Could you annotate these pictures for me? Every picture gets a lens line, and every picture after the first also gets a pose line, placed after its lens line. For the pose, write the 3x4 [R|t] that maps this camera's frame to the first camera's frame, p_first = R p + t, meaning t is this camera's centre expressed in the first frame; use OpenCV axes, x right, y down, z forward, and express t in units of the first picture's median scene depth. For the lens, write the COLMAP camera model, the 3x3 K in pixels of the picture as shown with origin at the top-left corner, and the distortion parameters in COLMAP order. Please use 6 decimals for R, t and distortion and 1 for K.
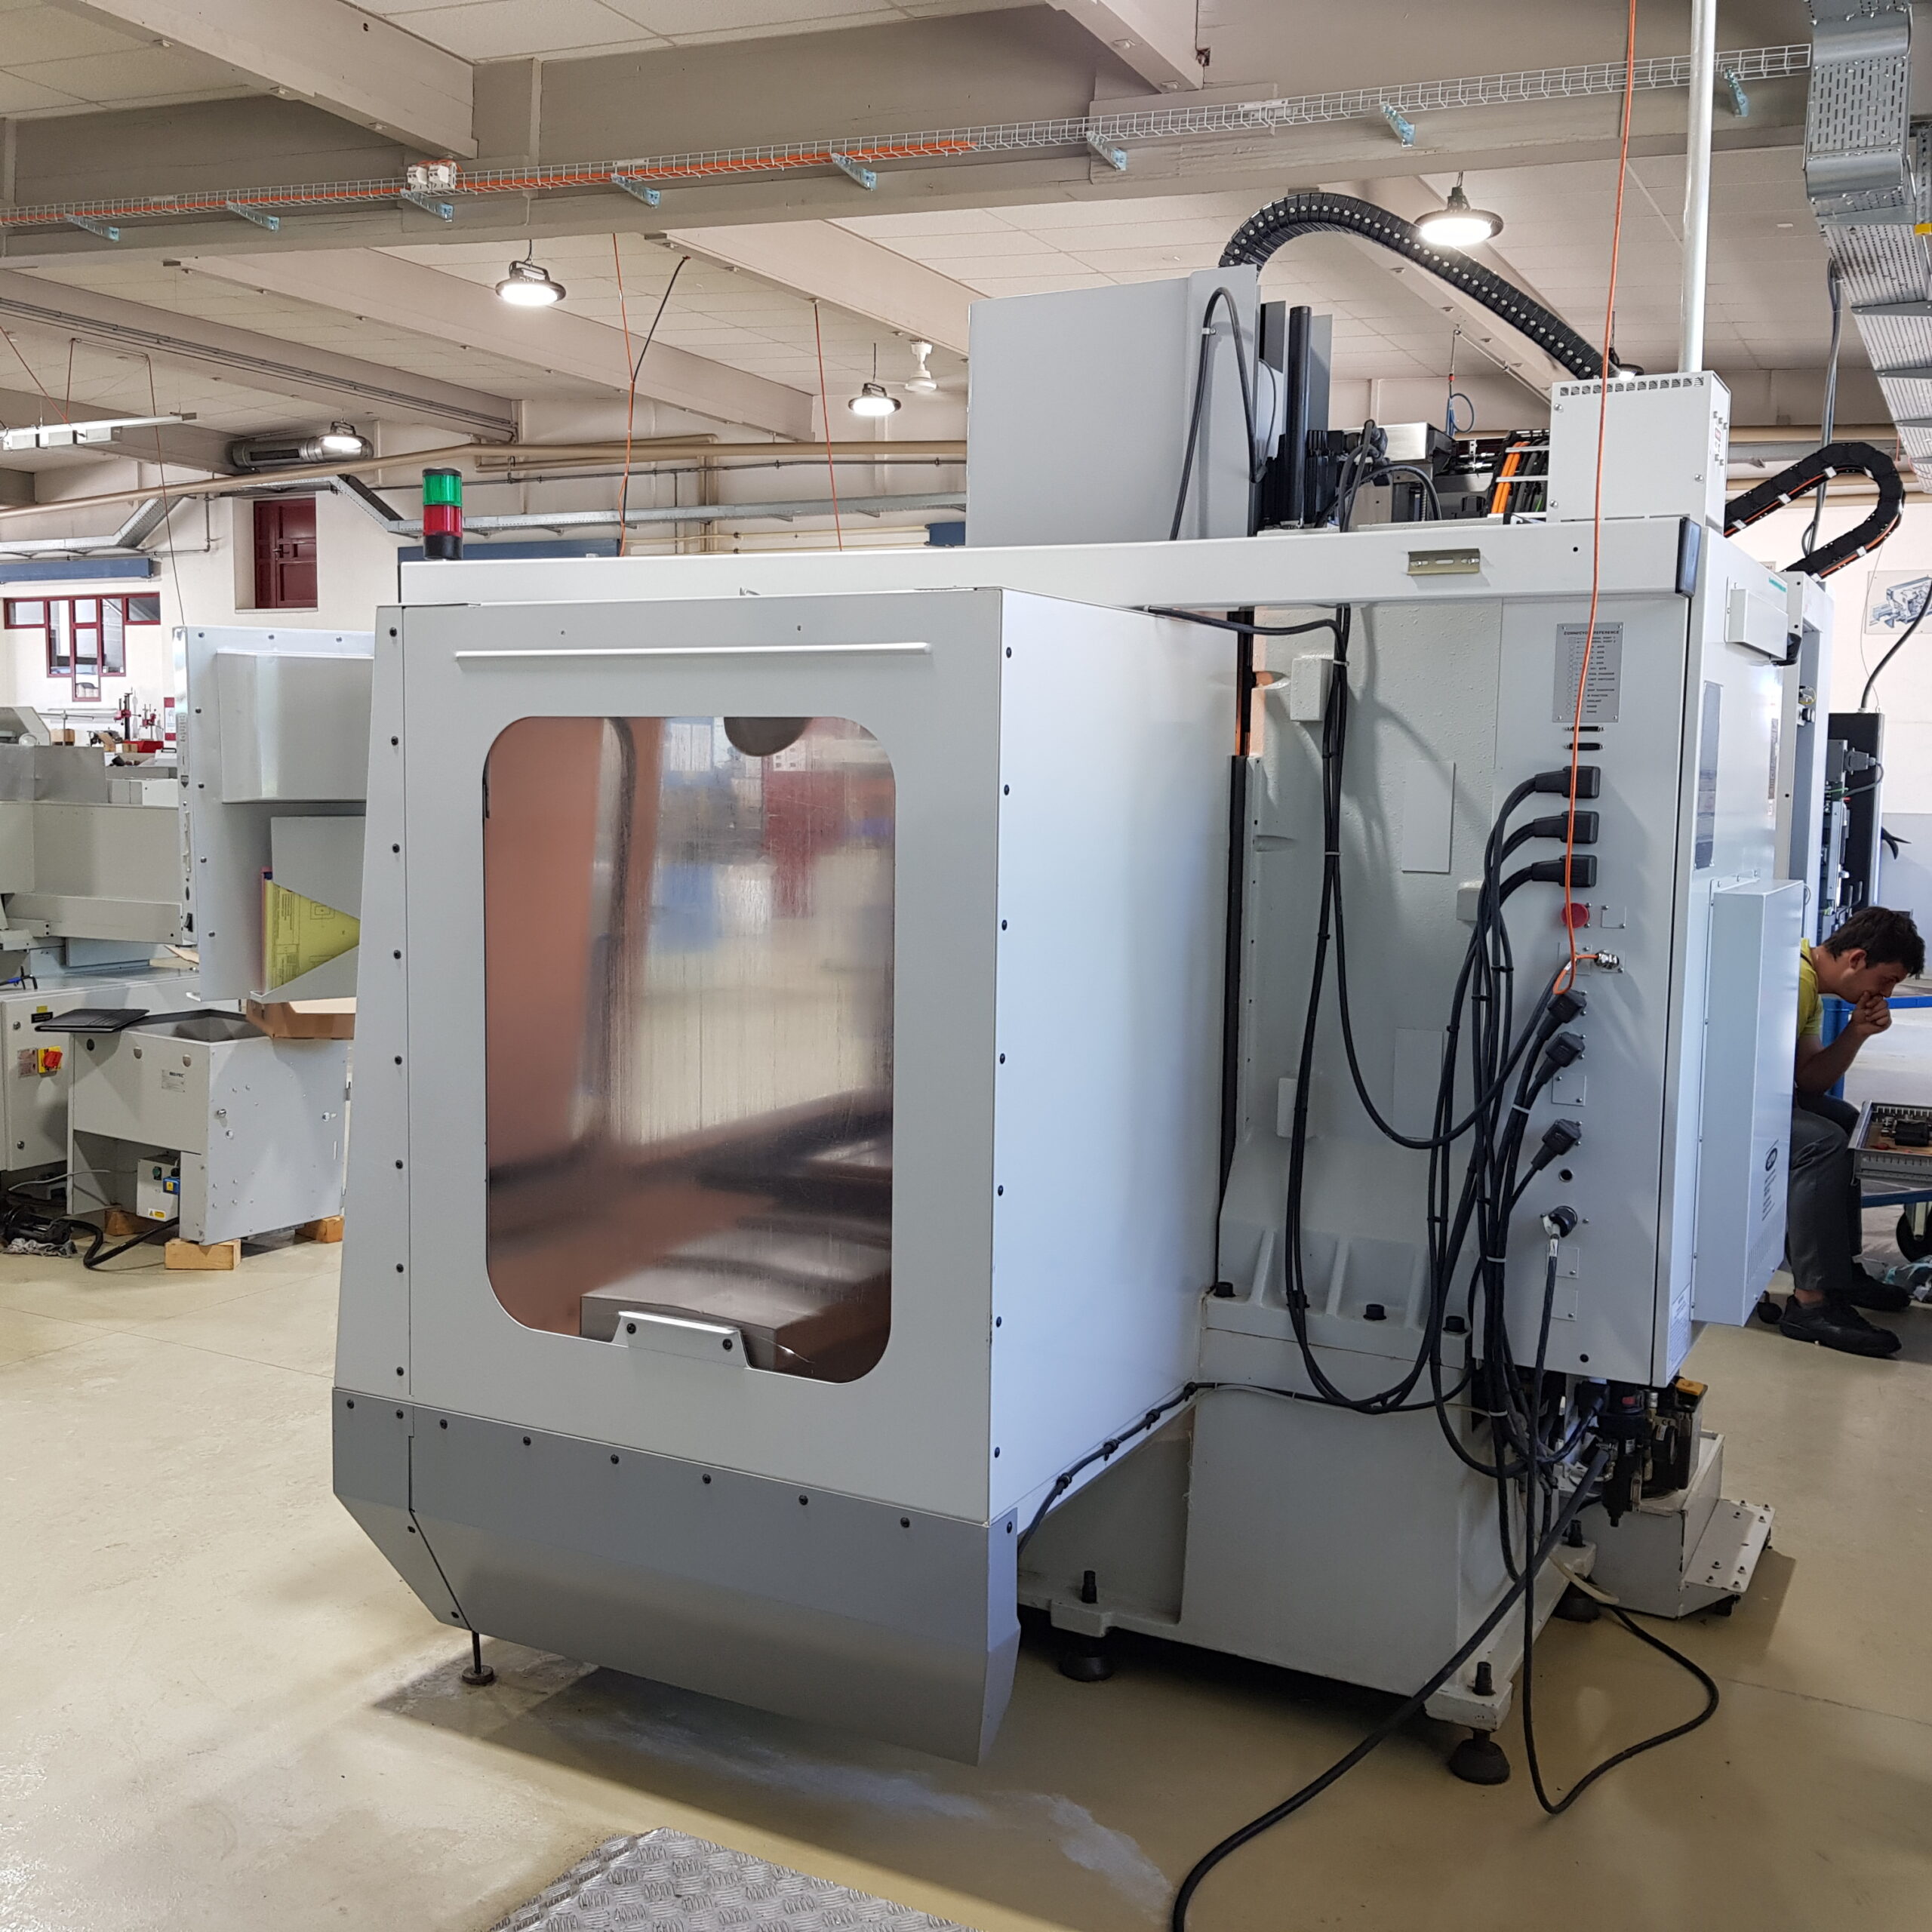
lens RADIAL K [[2016.7, 0, 966.0], [0, 2016.7, 962.6], [0, 0, 1]] dist [0.023418, 0.000000]
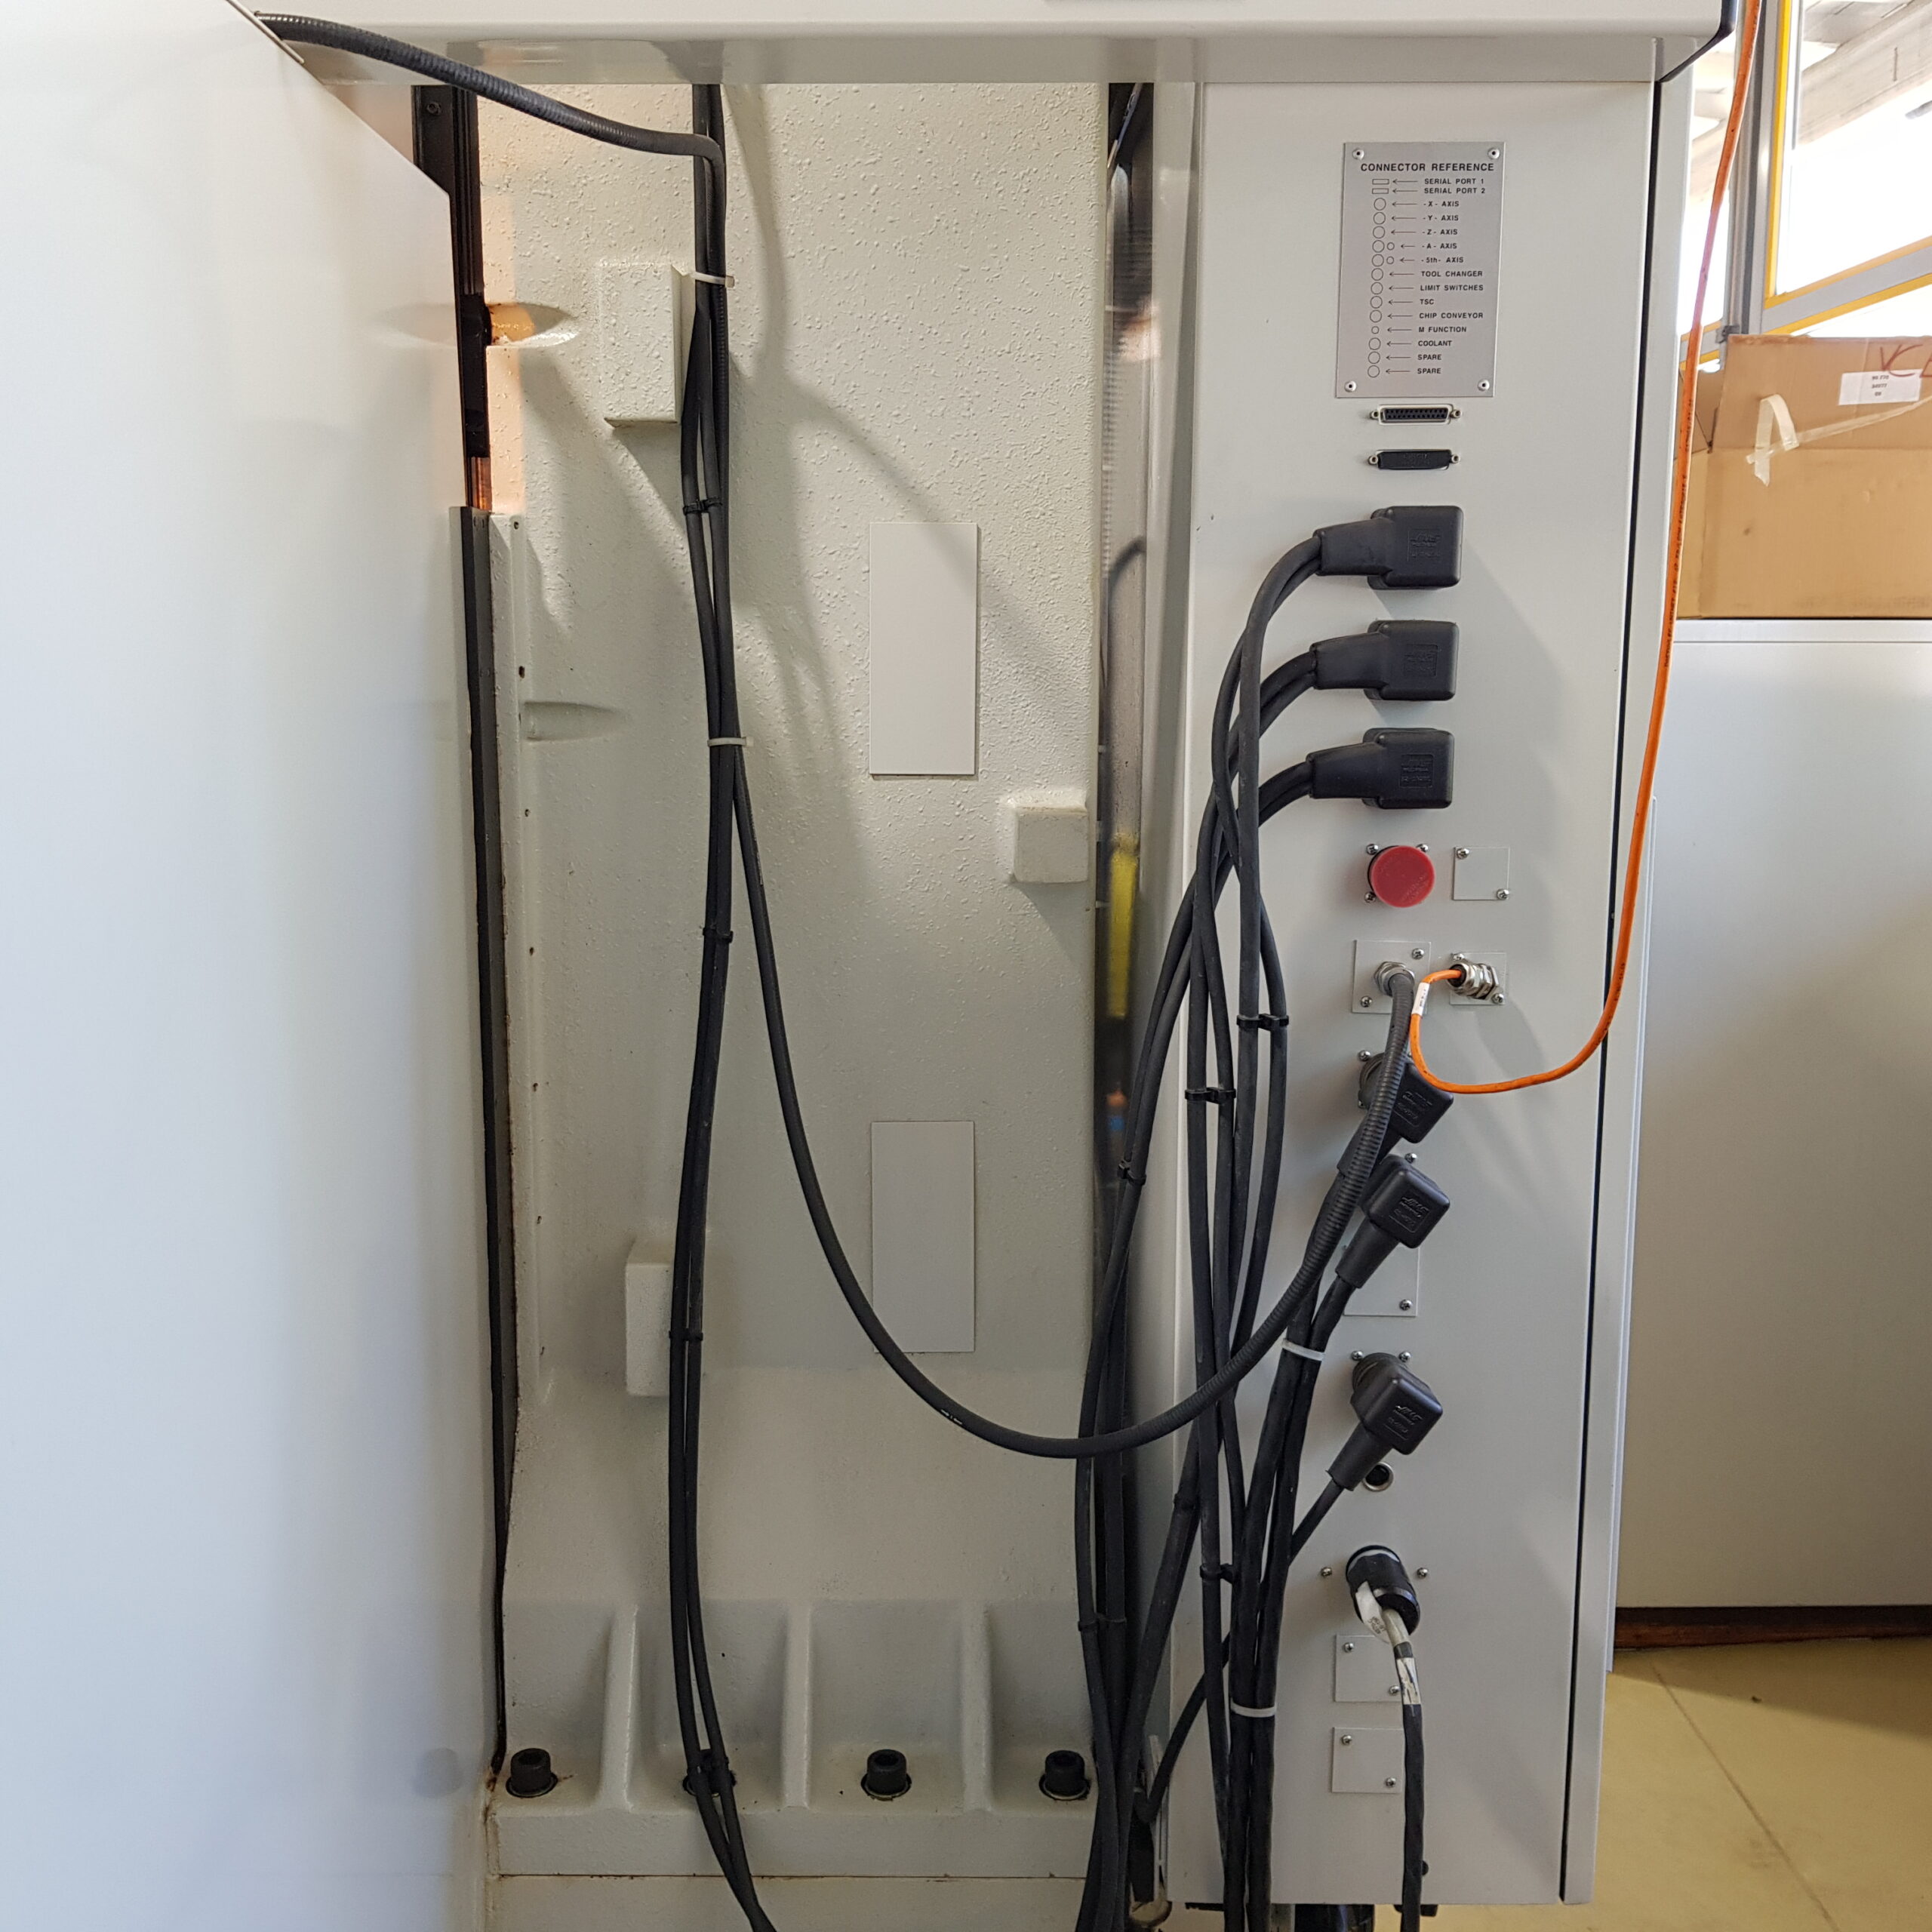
lens RADIAL K [[2016.7, 0, 967.6], [0, 2016.7, 960.9], [0, 0, 1]] dist [0.023418, 0.000000]
pose [[0.884933, -0.087566, 0.457412, 0.029102], [0.056675, 0.995113, 0.080856, -0.039499], [-0.462257, -0.045629, 0.885571, 0.600454]]
